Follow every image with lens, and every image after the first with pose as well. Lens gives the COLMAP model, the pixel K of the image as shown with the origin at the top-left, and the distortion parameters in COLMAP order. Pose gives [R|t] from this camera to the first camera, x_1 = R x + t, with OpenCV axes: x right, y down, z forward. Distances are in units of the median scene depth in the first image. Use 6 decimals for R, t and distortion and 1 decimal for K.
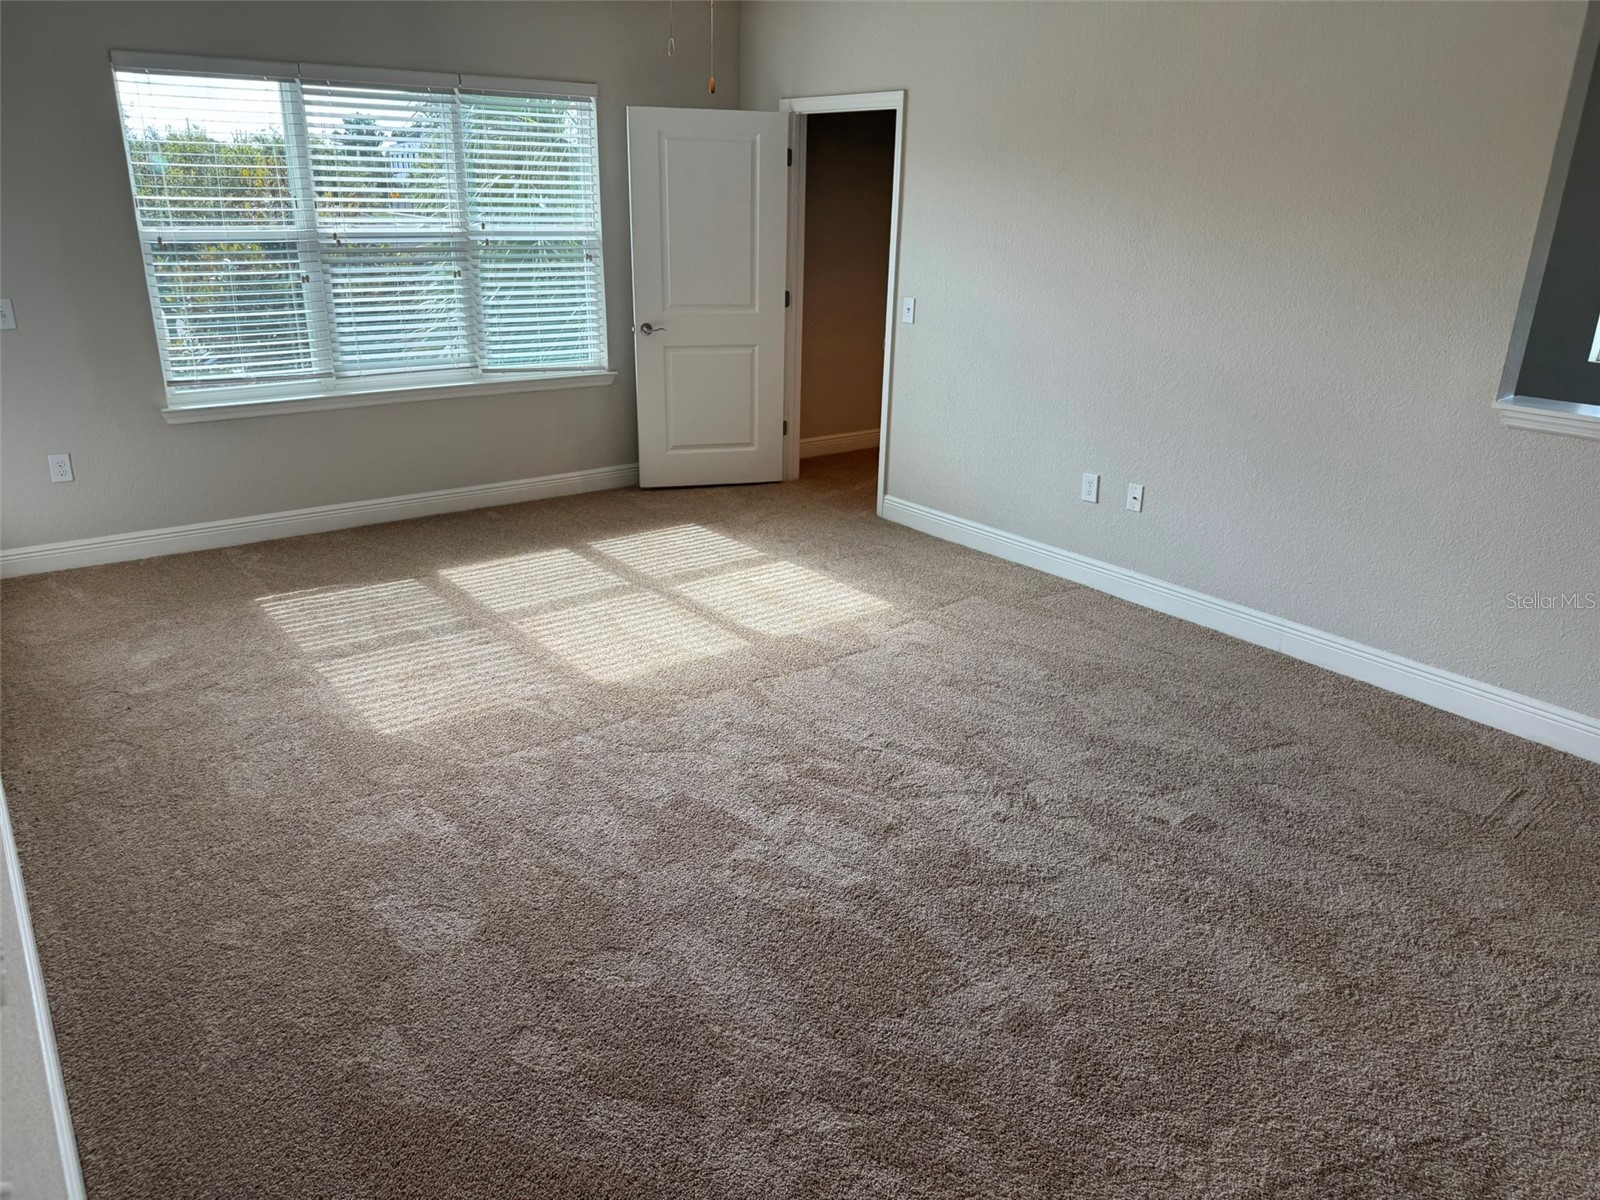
lens RADIAL K [[1114.9, 0, 799.2], [0, 1114.9, 590.9], [0, 0, 1]] dist [0.062693, -0.092687]
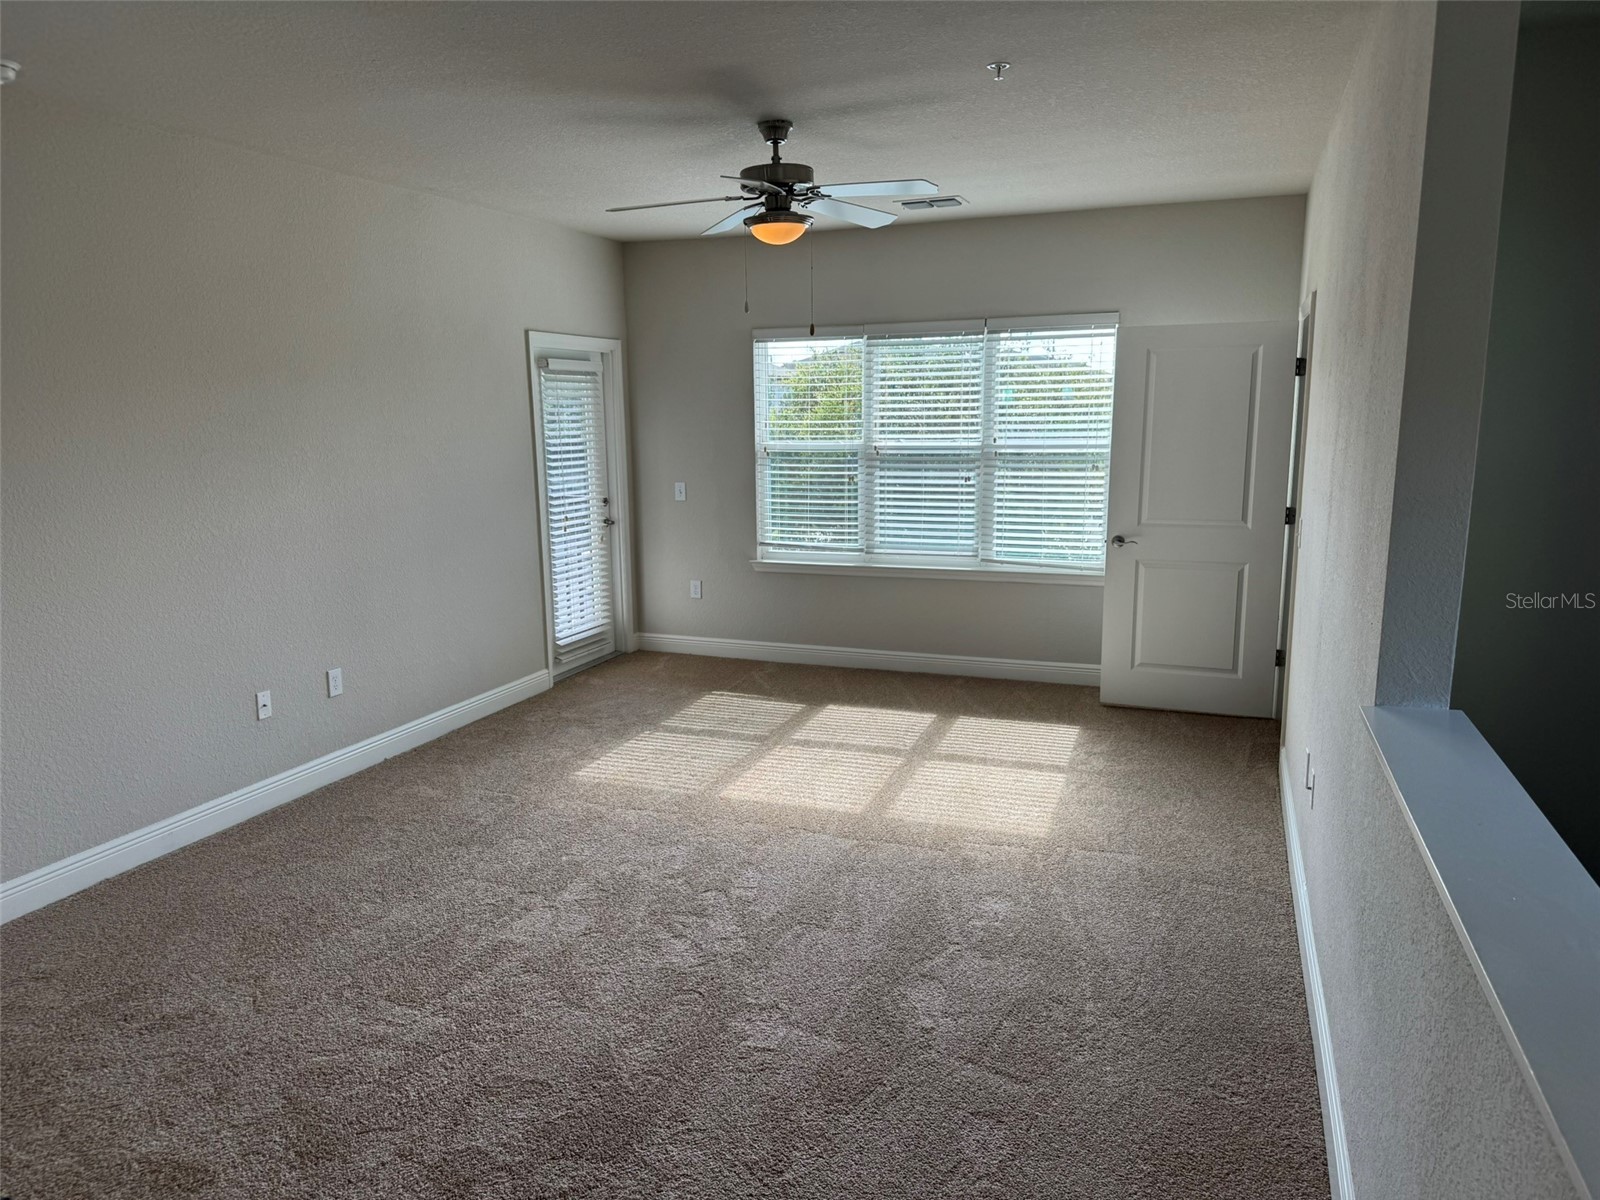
lens RADIAL K [[1117.4, 0, 823.5], [0, 1117.4, 603.0], [0, 0, 1]] dist [0.168068, -0.175979]
pose [[0.541709, 0.124206, -0.831339, 0.983379], [-0.265609, 0.963642, -0.029101, -0.124697], [0.797498, 0.236575, 0.555003, 0.385619]]
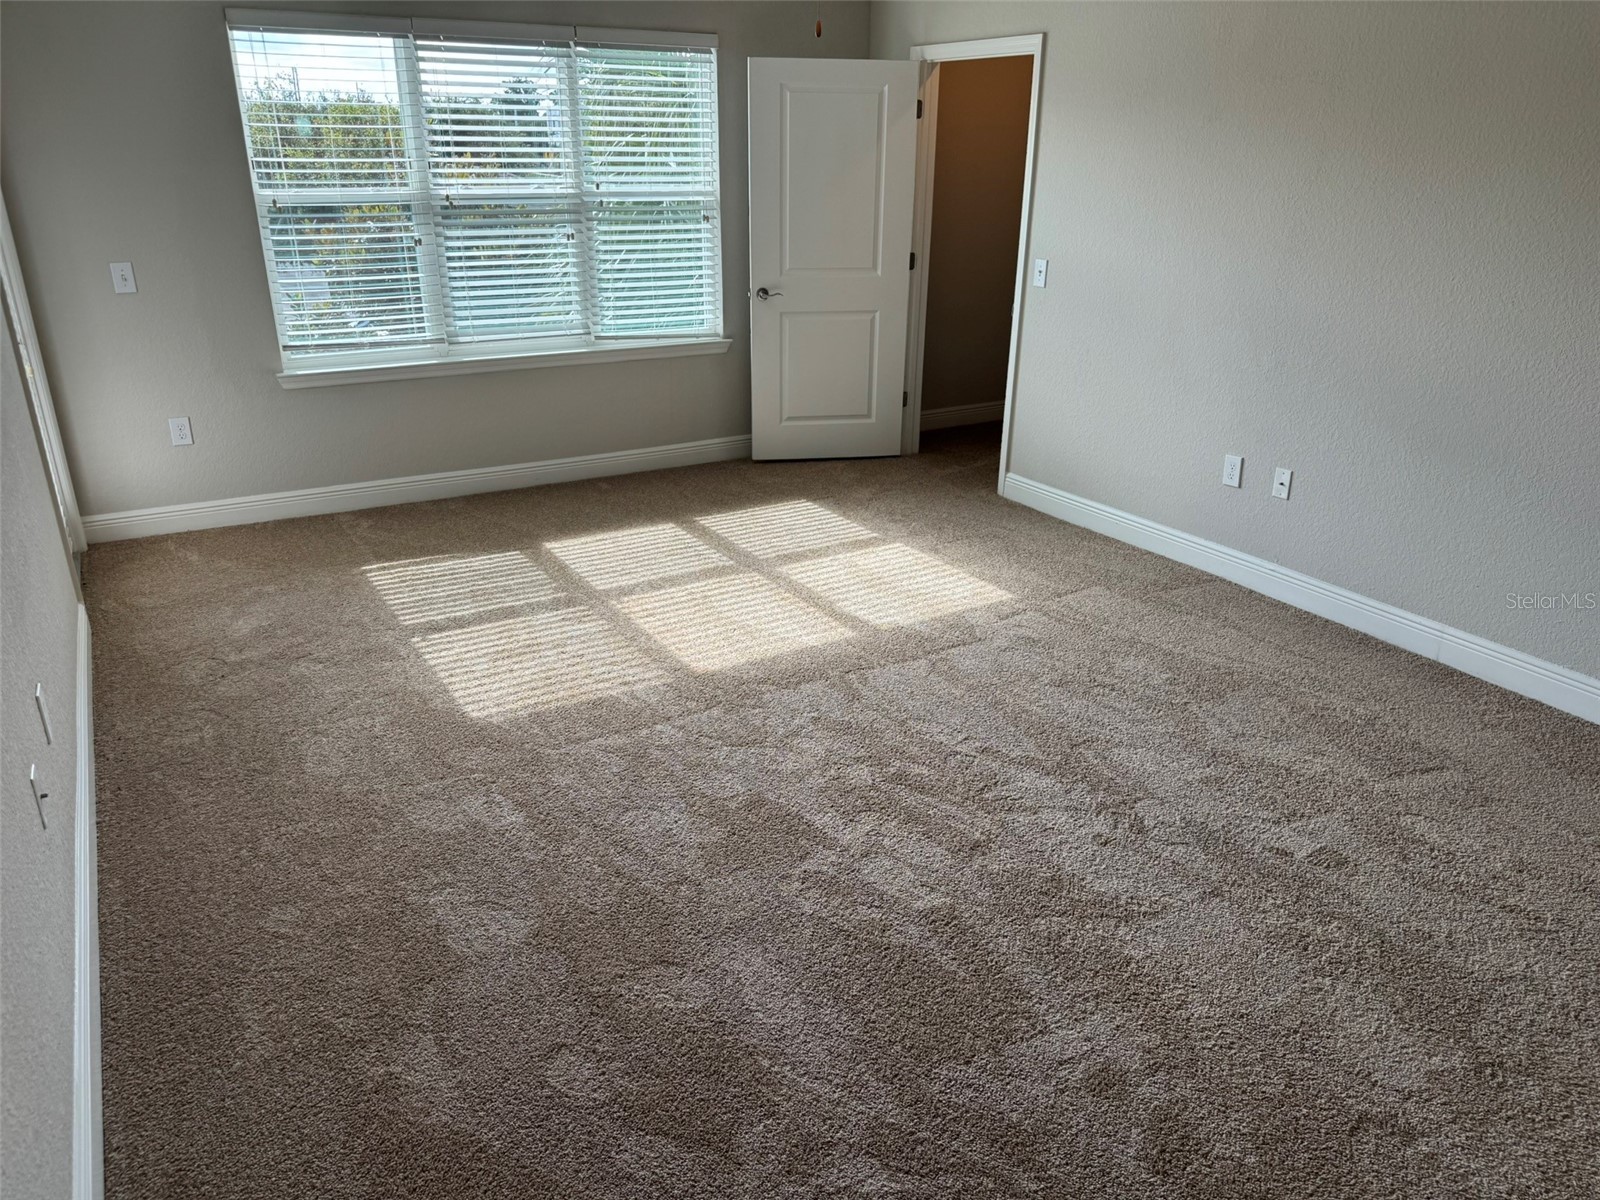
lens RADIAL K [[1117.4, 0, 811.3], [0, 1117.4, 608.9], [0, 0, 1]] dist [0.037646, -0.045260]
pose [[0.993257, 0.034743, -0.110603, 0.035449], [-0.029587, 0.998413, 0.047923, -0.019643], [0.112093, -0.044328, 0.992709, 0.066284]]
